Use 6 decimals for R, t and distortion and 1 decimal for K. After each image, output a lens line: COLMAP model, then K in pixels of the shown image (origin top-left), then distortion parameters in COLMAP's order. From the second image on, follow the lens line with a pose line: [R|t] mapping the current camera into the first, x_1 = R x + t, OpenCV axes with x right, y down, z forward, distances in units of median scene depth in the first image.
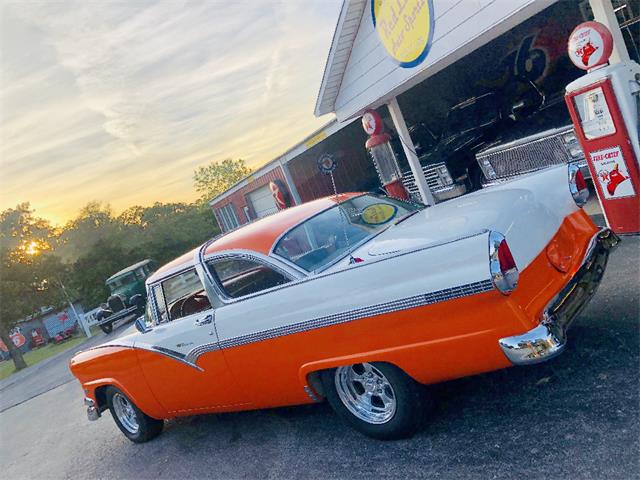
lens RADIAL K [[527.3, 0, 329.4], [0, 527.3, 236.8], [0, 0, 1]] dist [0.007388, -0.011324]
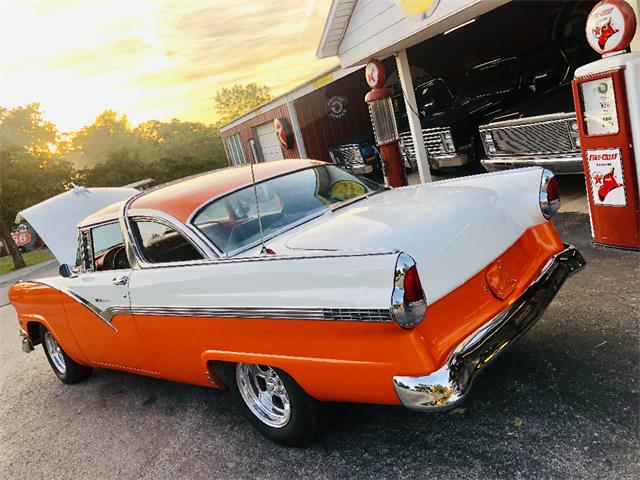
lens RADIAL K [[527.7, 0, 329.5], [0, 527.7, 240.7], [0, 0, 1]] dist [-0.004286, 0.001234]
pose [[0.989465, 0.143591, -0.018450, 0.102416], [-0.140242, 0.982323, 0.123990, -0.058432], [0.035928, -0.120097, 0.992112, 0.084681]]
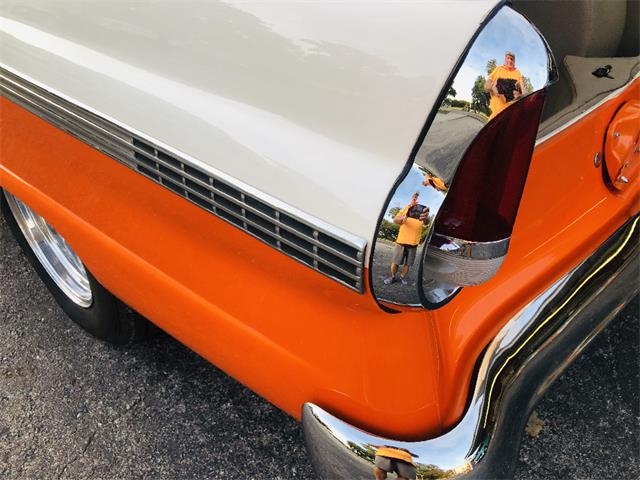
lens RADIAL K [[534.6, 0, 322.6], [0, 534.6, 238.6], [0, 0, 1]] dist [0.001510, -0.012455]
pose [[0.919035, 0.349075, 0.183089, 0.124691], [-0.392696, 0.770595, 0.501970, -0.007686], [0.034138, -0.533226, 0.845284, 0.407150]]
